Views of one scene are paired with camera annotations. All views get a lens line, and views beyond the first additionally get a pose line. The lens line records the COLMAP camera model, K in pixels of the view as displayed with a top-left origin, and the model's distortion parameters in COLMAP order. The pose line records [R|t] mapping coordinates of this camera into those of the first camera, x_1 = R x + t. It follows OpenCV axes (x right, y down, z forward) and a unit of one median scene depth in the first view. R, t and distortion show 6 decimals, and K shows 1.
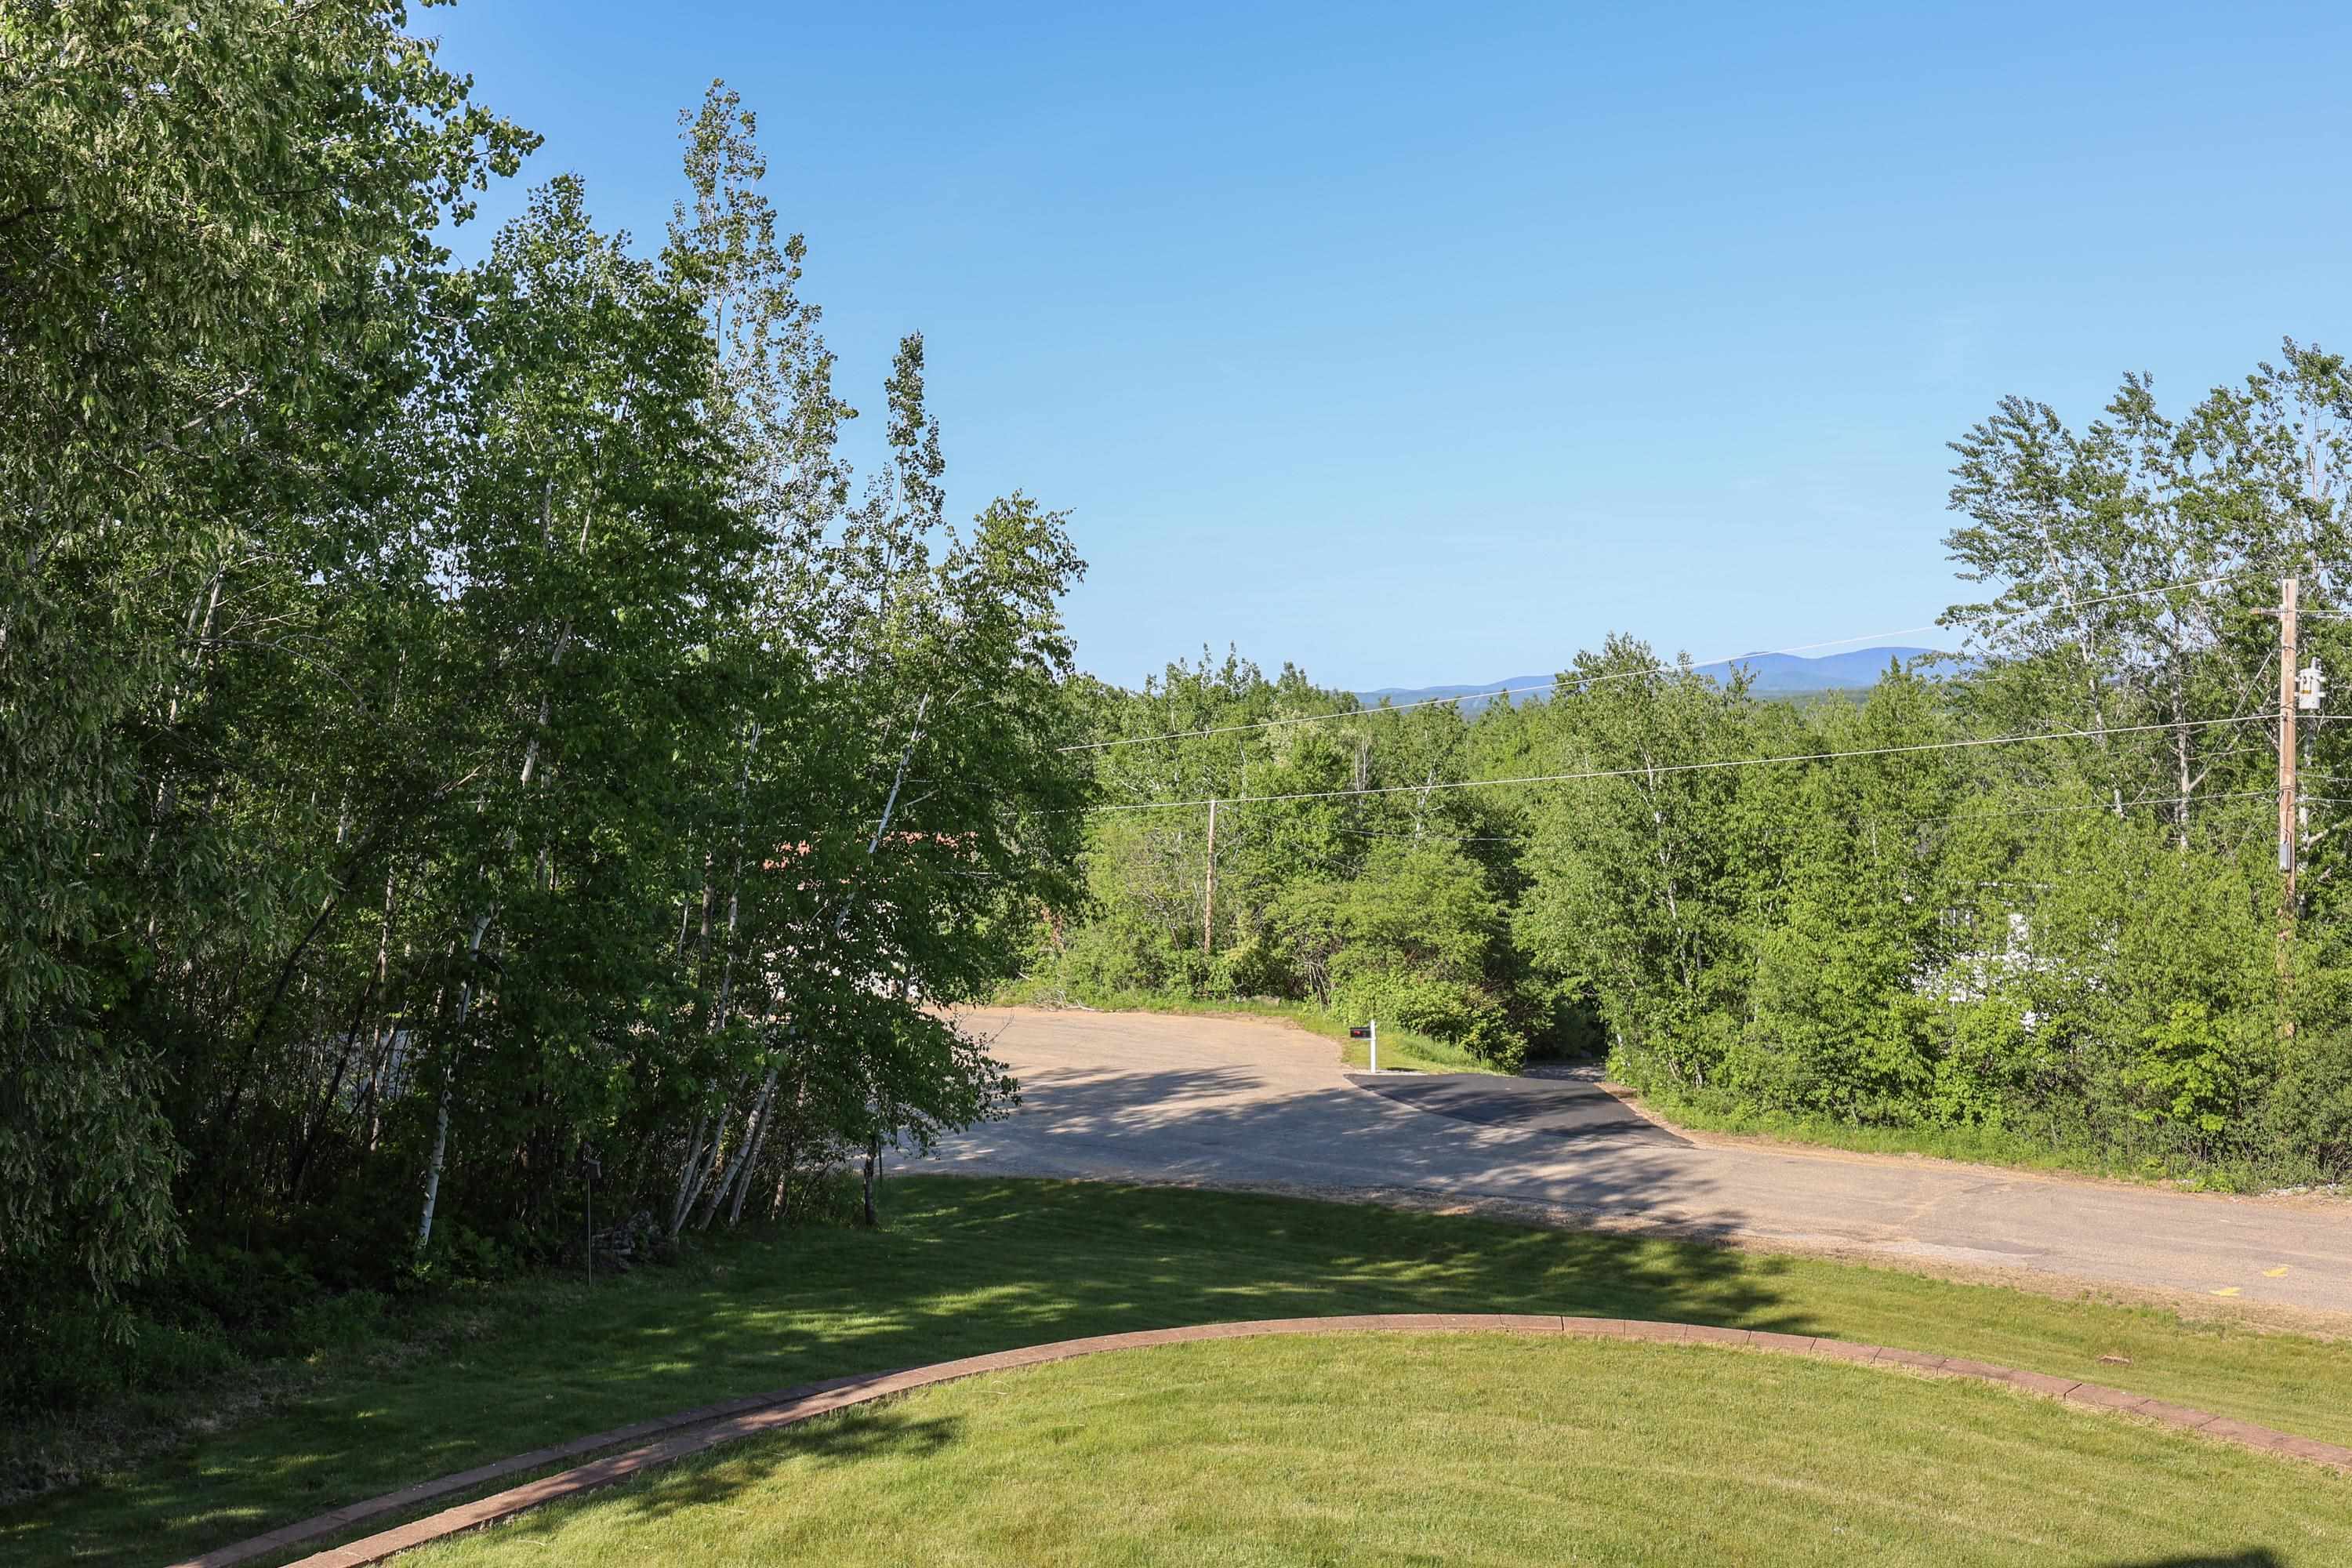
lens RADIAL K [[2230.5, 0, 1171.0], [0, 2230.5, 783.1], [0, 0, 1]] dist [-0.002911, 0.000000]
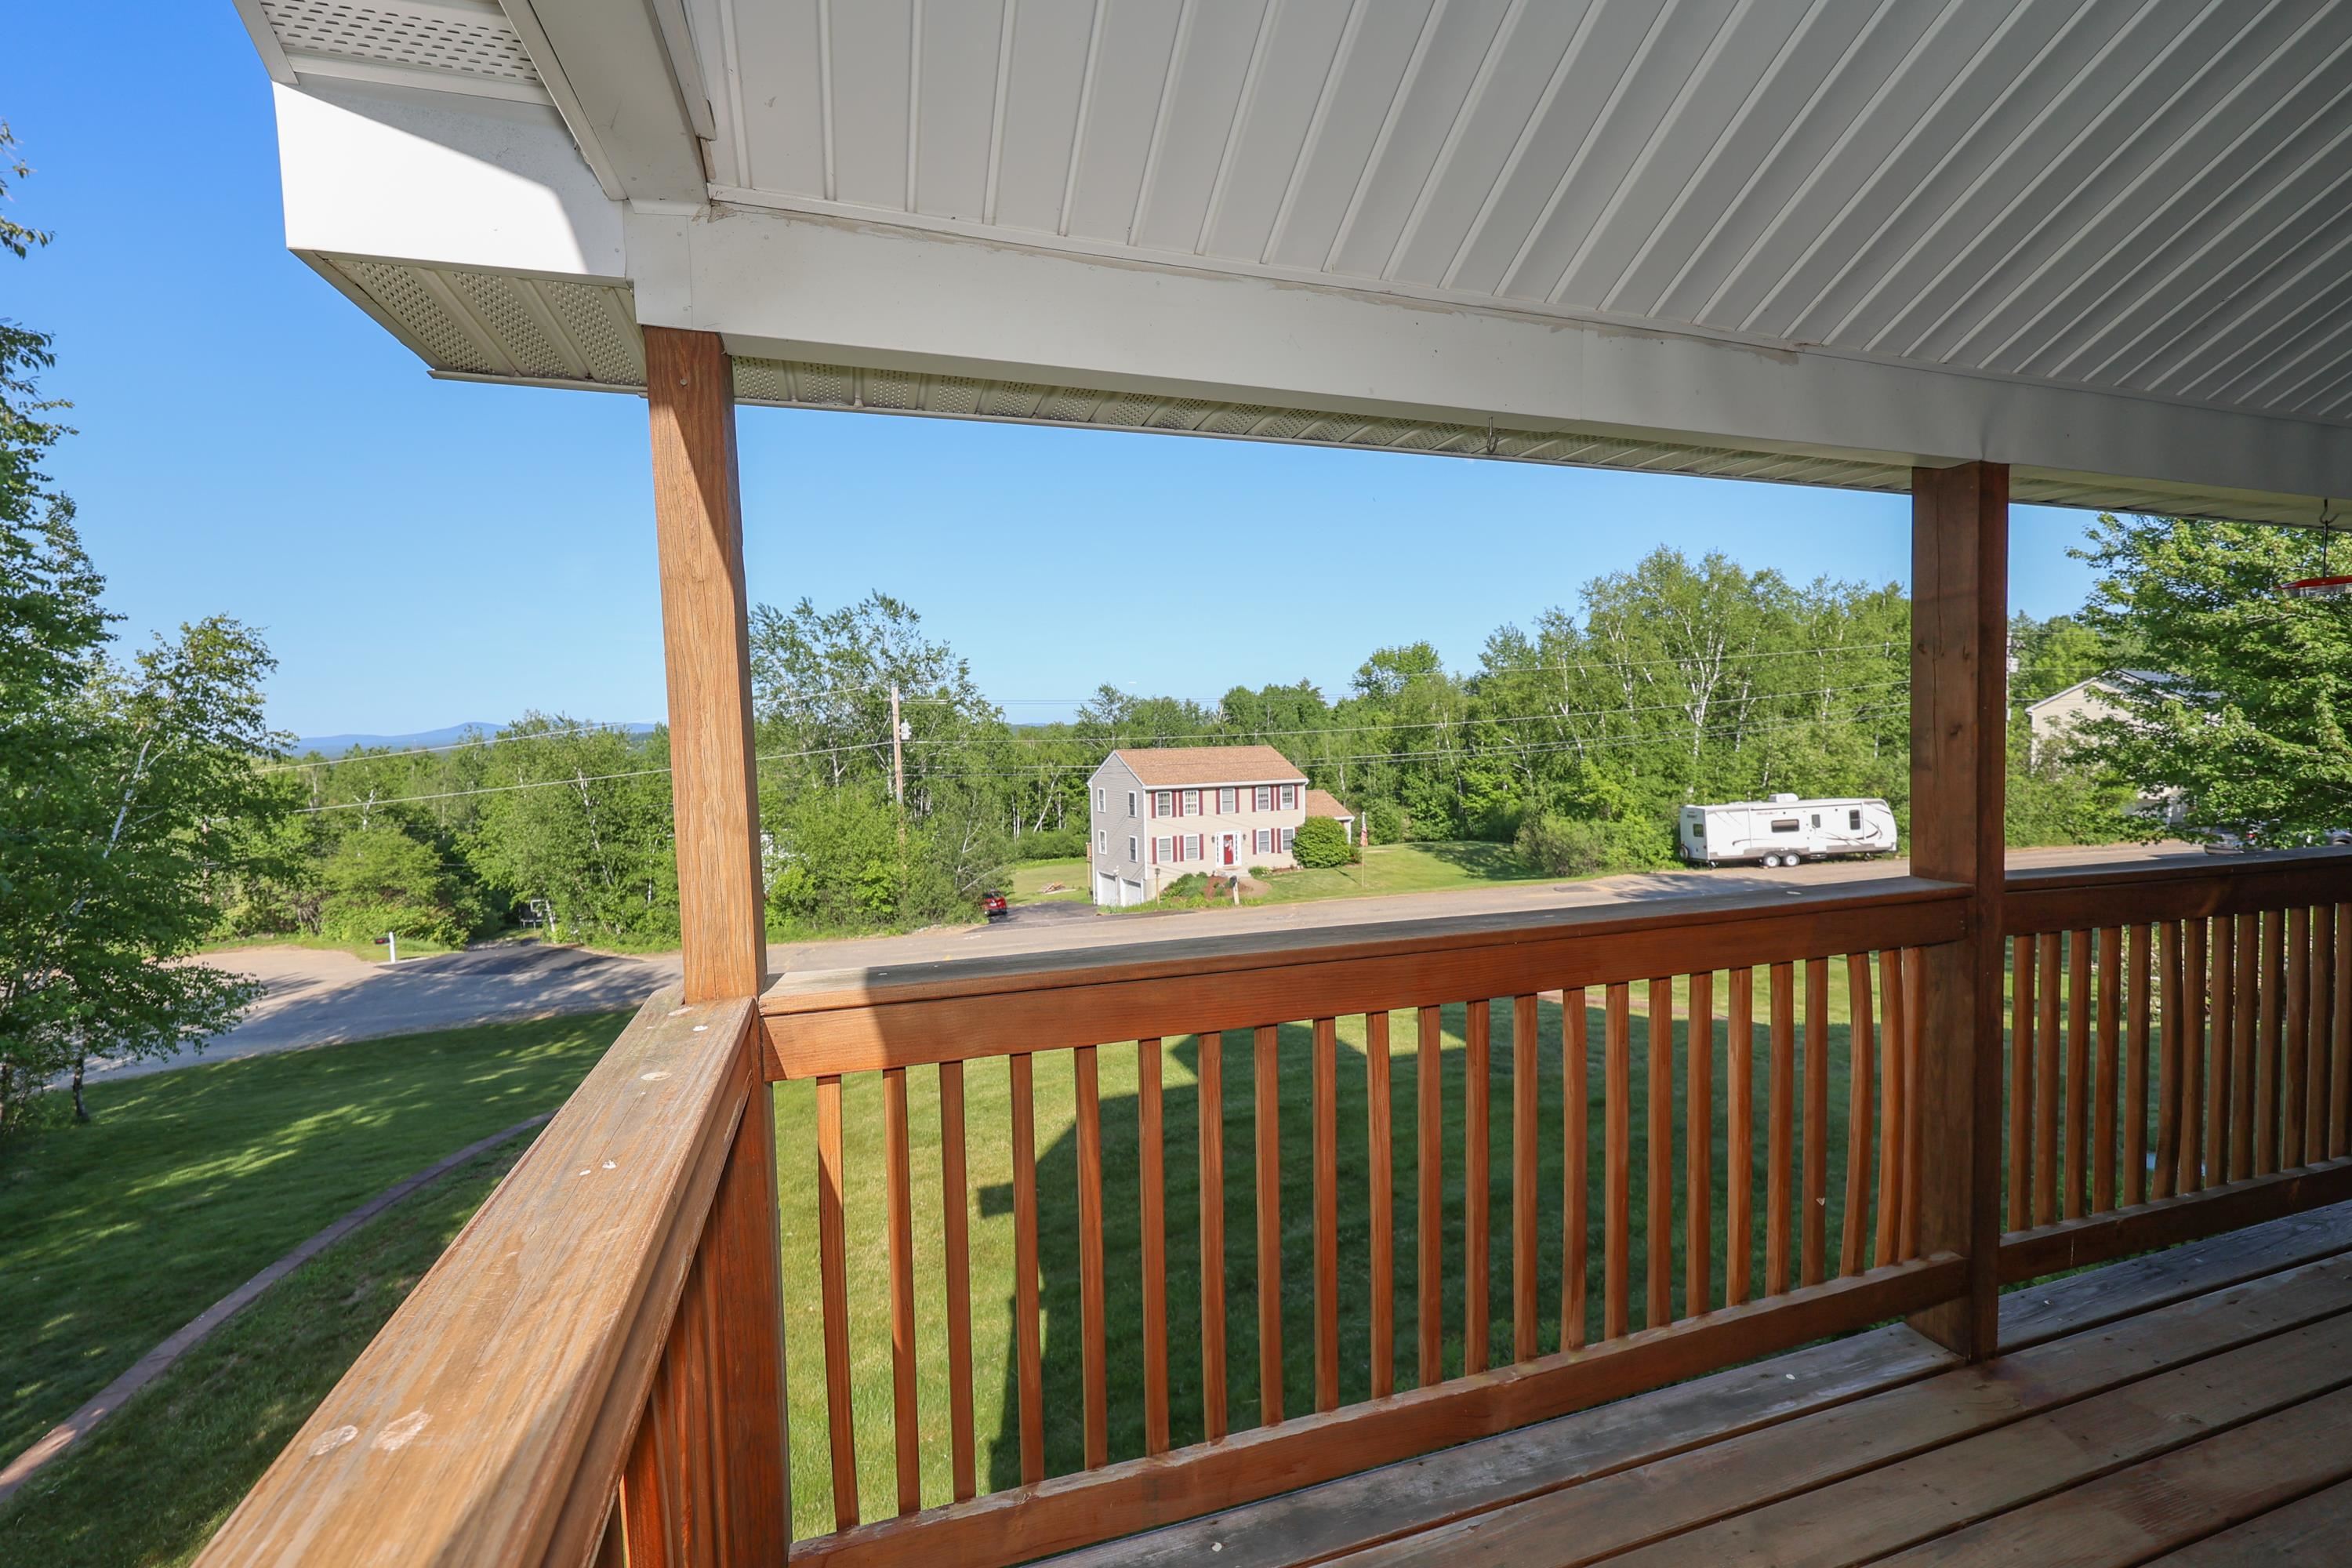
lens RADIAL K [[986.7, 0, 1178.9], [0, 986.7, 785.5], [0, 0, 1]] dist [-0.001708, 0.002035]
pose [[0.641330, -0.057284, 0.765124, -0.128675], [0.052376, 0.998151, 0.030829, 0.000866], [-0.765476, 0.020303, 0.643145, 0.047078]]
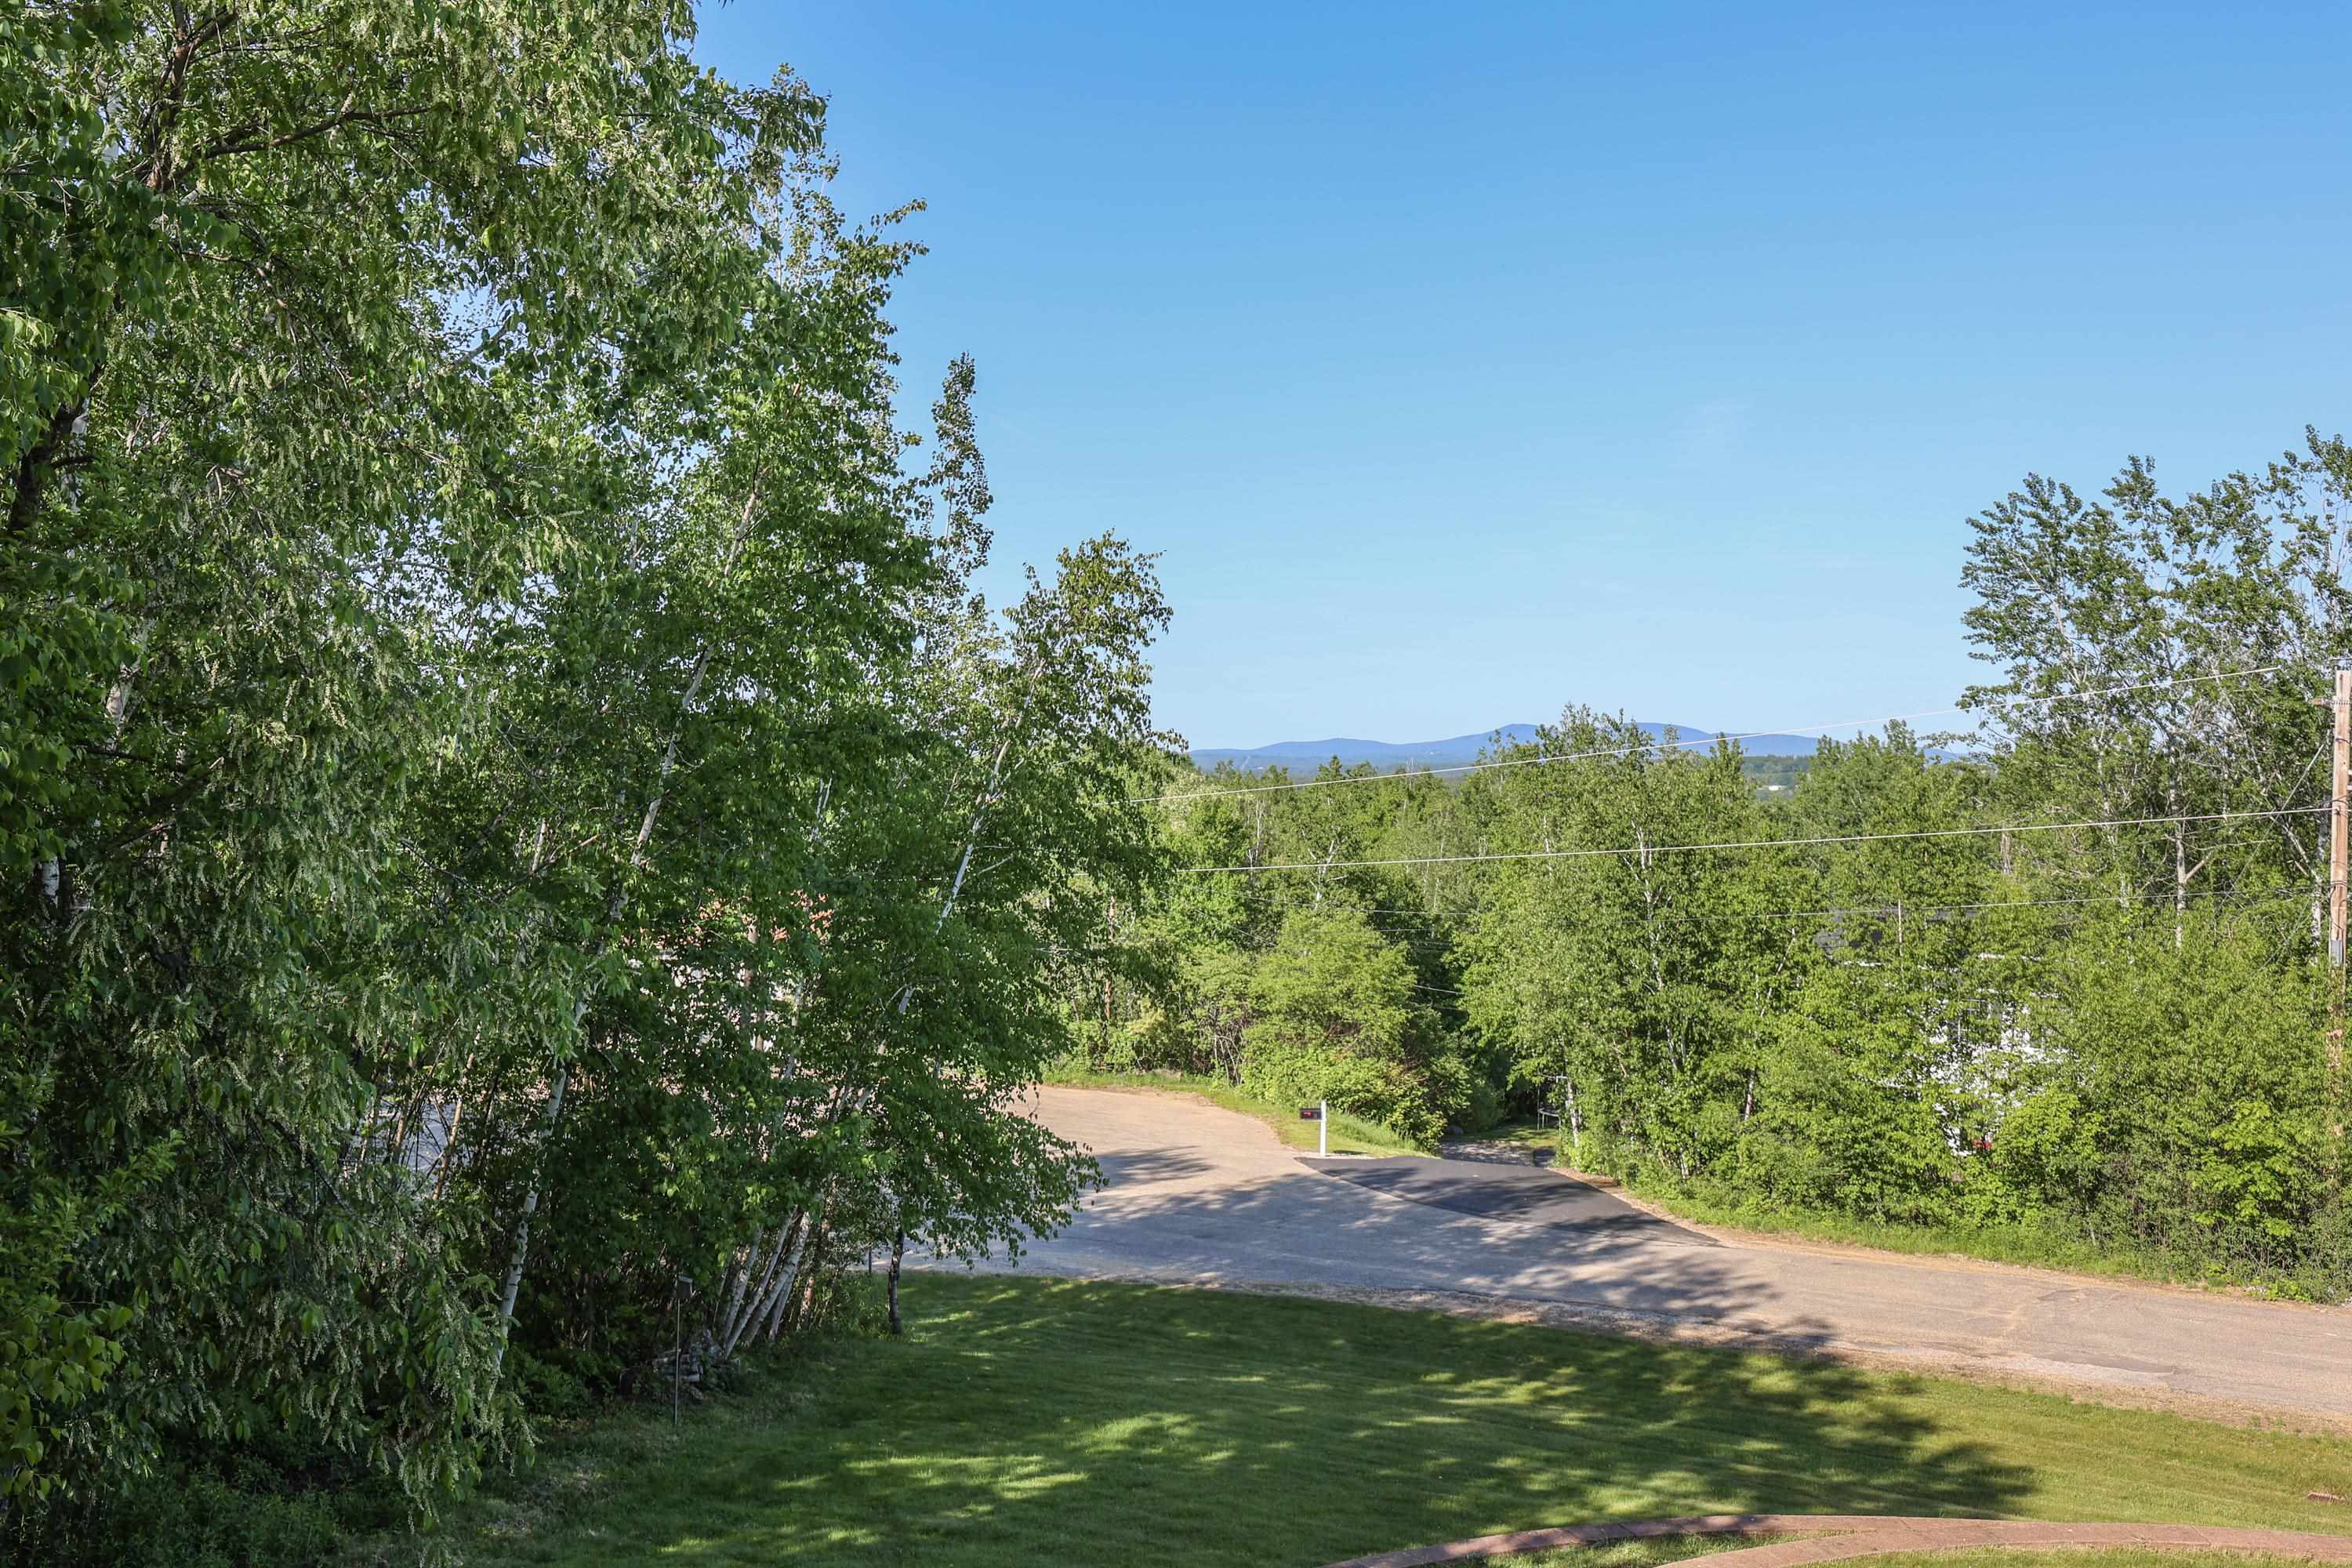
lens RADIAL K [[2230.5, 0, 1162.9], [0, 2230.5, 791.2], [0, 0, 1]] dist [-0.002911, 0.000000]
pose [[0.995005, 0.025021, 0.096638, -0.098322], [-0.022745, 0.999439, -0.024586, -0.001880], [-0.097199, 0.022265, 0.995016, 0.068332]]
